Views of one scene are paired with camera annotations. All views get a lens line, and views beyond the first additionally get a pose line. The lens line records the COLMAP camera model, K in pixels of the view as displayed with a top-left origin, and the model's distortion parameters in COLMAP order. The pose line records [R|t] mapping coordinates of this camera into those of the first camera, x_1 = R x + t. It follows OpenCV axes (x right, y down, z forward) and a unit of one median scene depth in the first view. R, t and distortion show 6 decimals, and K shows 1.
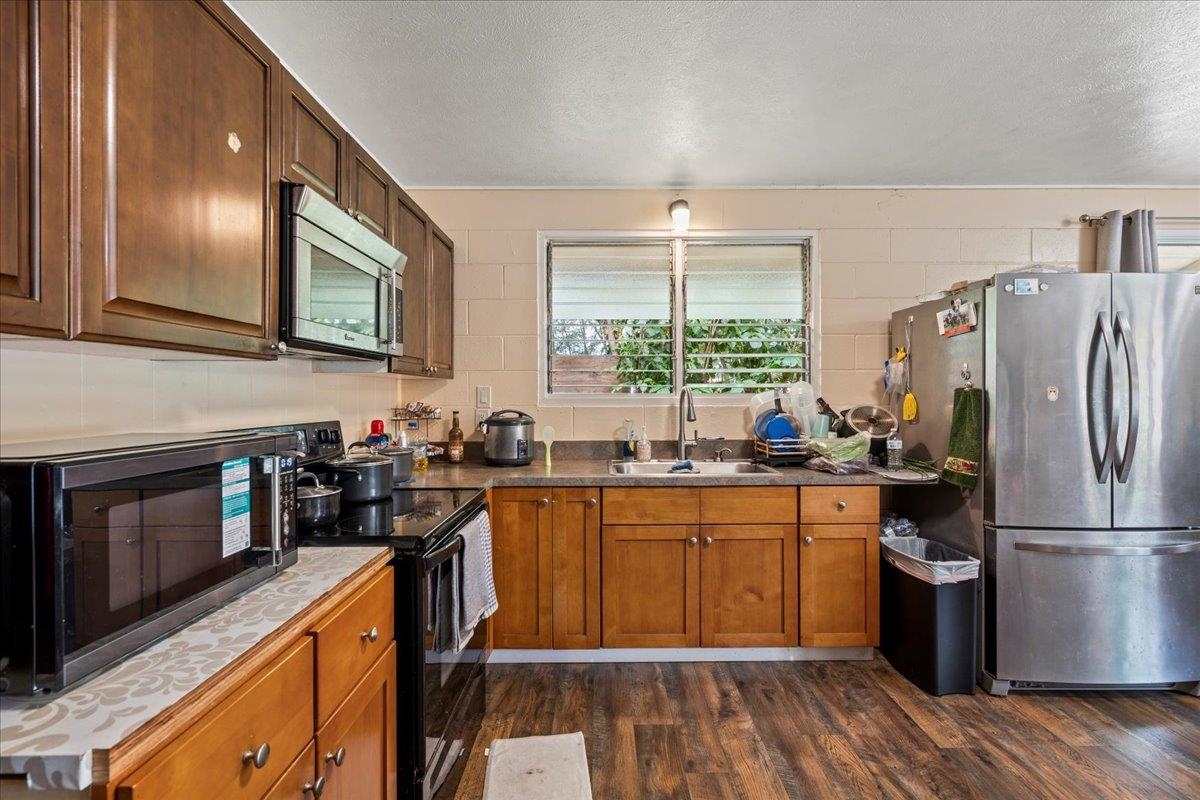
lens RADIAL K [[550.3, 0, 598.6], [0, 550.3, 395.0], [0, 0, 1]] dist [-0.003318, 0.000804]
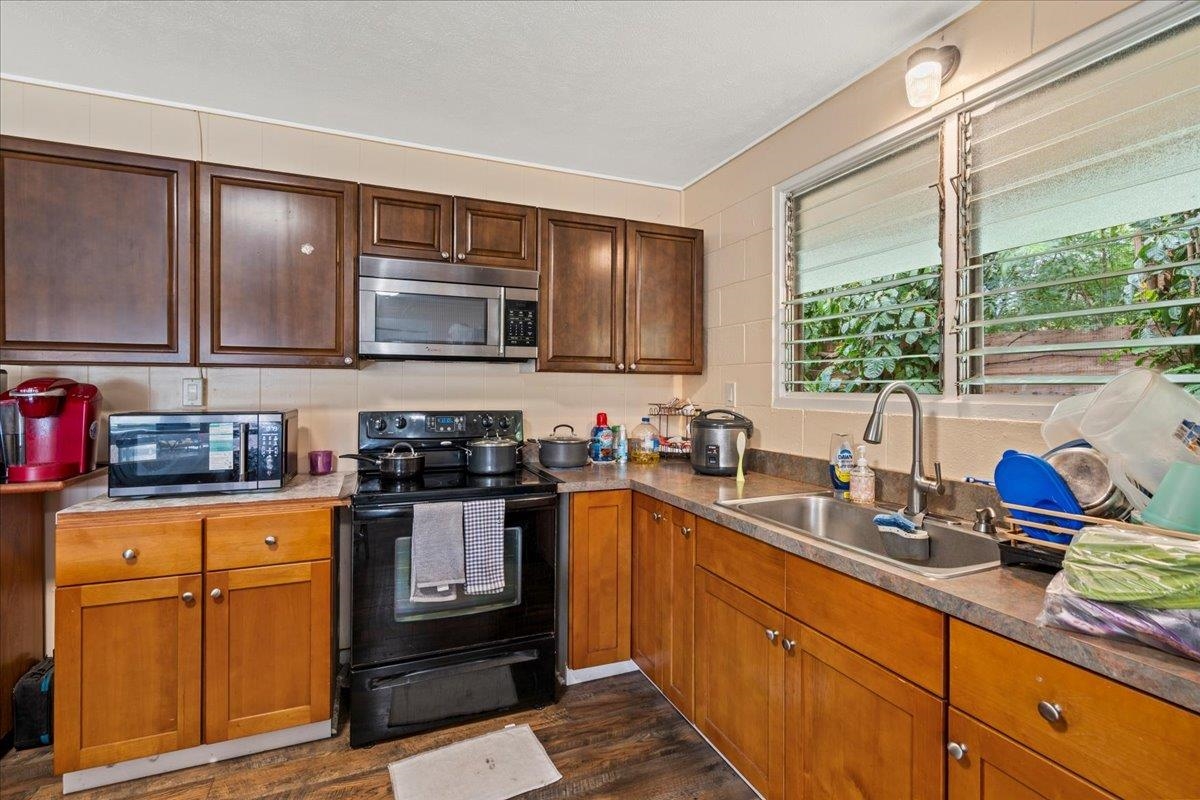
lens RADIAL K [[544.4, 0, 597.6], [0, 544.4, 388.2], [0, 0, 1]] dist [-0.005169, 0.001061]
pose [[0.383077, 0.007795, -0.923683, 0.646474], [-0.008269, 0.999953, 0.005010, -0.011072], [0.923679, 0.005718, 0.383124, 0.580488]]
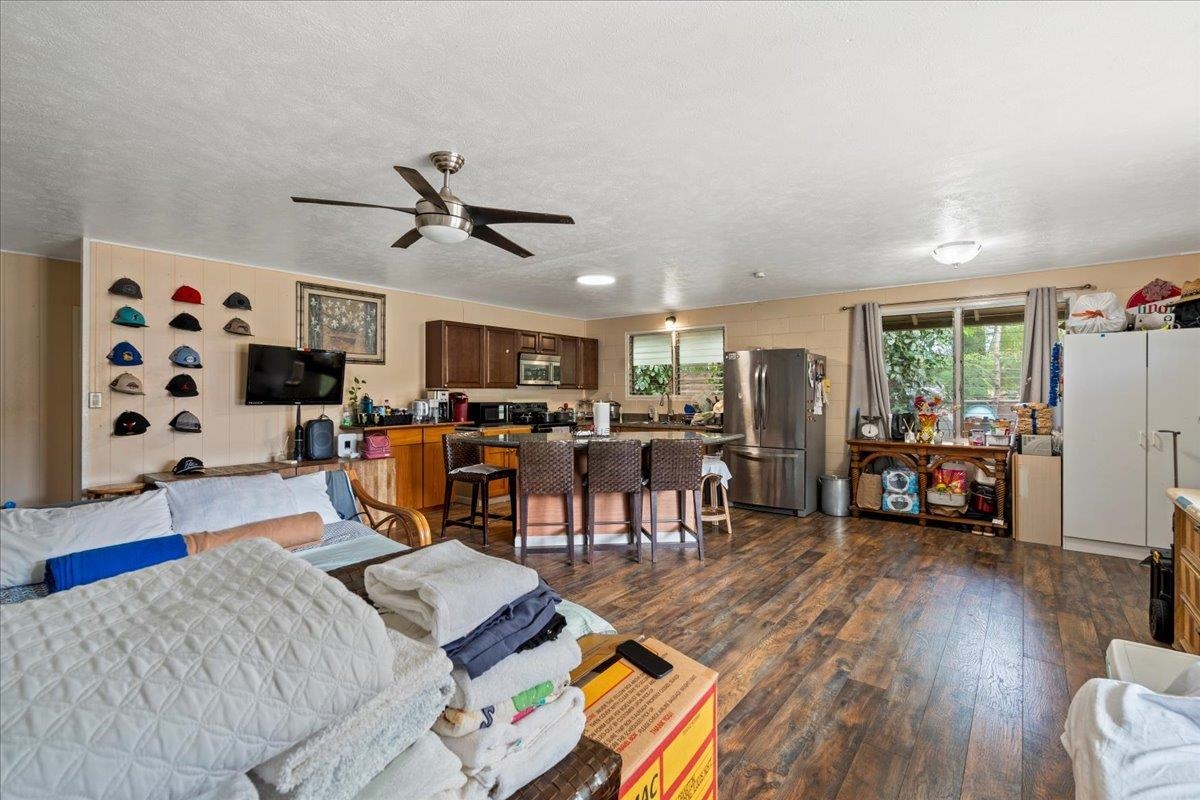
lens RADIAL K [[544.4, 0, 597.6], [0, 544.4, 388.2], [0, 0, 1]] dist [-0.005169, 0.001061]
pose [[0.784831, -0.005019, -0.619690, 1.716042], [-0.001889, 0.999943, -0.010491, -0.009393], [0.619707, 0.009404, 0.784777, -1.369644]]
